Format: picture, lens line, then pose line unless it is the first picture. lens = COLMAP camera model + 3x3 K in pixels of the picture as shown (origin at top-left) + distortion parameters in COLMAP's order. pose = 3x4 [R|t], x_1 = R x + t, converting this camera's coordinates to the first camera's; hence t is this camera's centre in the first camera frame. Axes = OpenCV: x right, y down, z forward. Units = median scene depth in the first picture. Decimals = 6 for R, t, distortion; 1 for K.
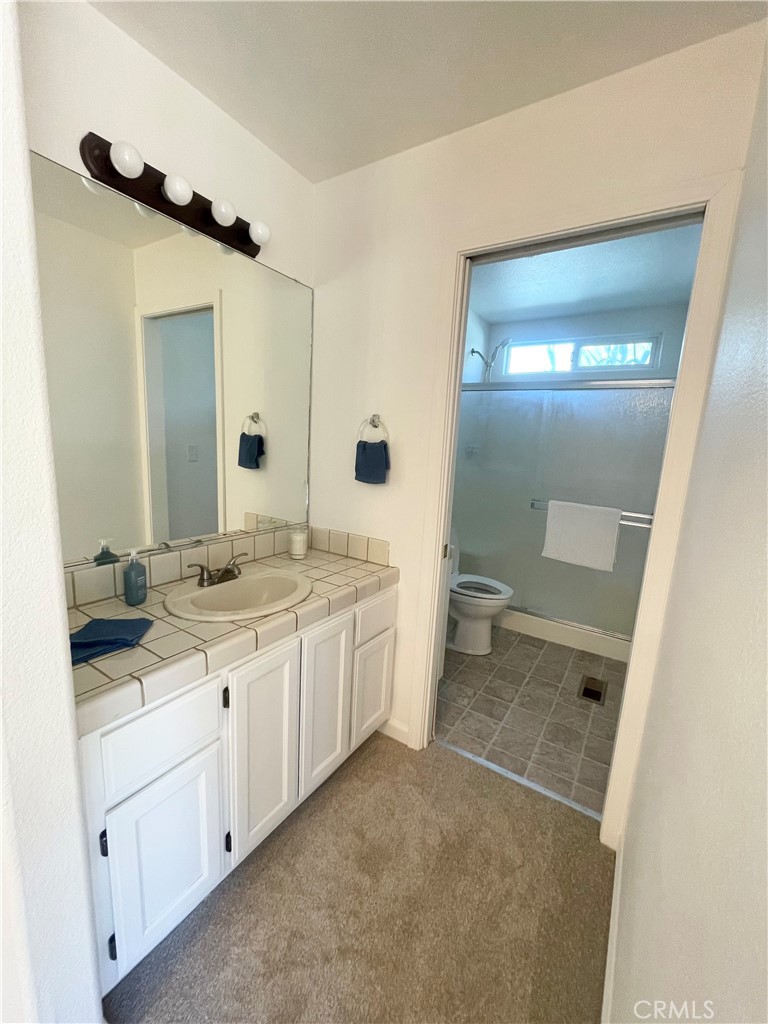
lens RADIAL K [[415.5, 0, 382.9], [0, 415.5, 511.1], [0, 0, 1]] dist [-0.002199, -0.000457]
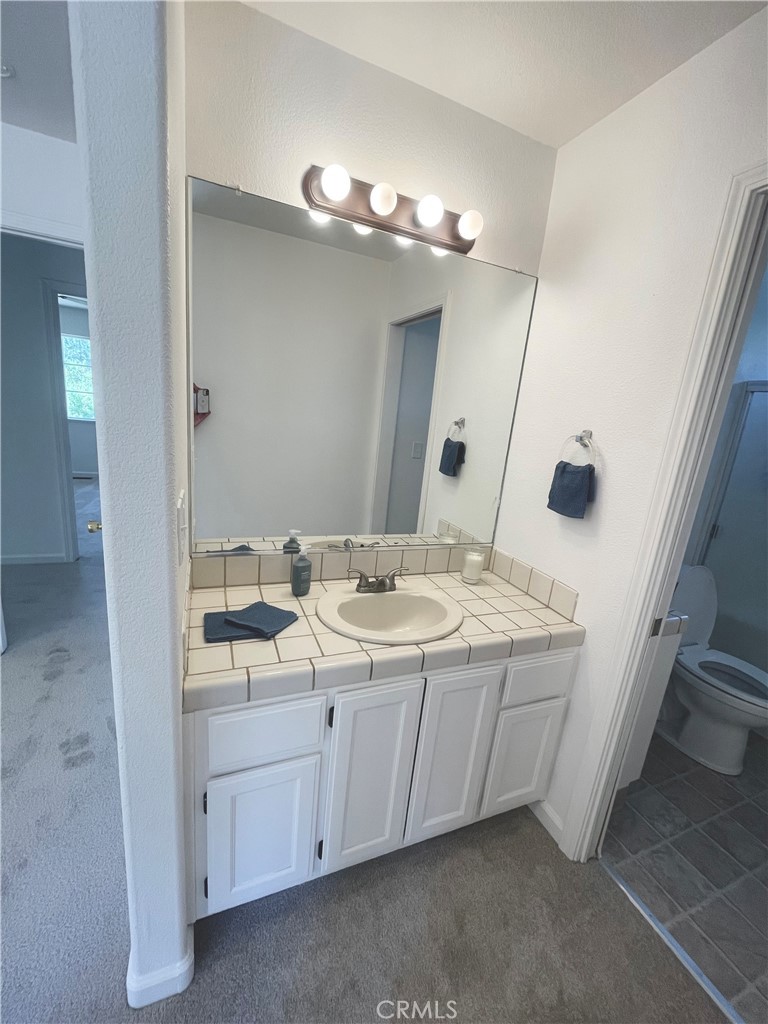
lens RADIAL K [[415.5, 0, 381.1], [0, 415.5, 511.6], [0, 0, 1]] dist [-0.002199, -0.000457]
pose [[0.824400, 0.161352, -0.542522, 0.114643], [-0.150680, 0.986481, 0.064421, -0.074520], [0.545582, 0.028639, 0.837568, 0.136089]]
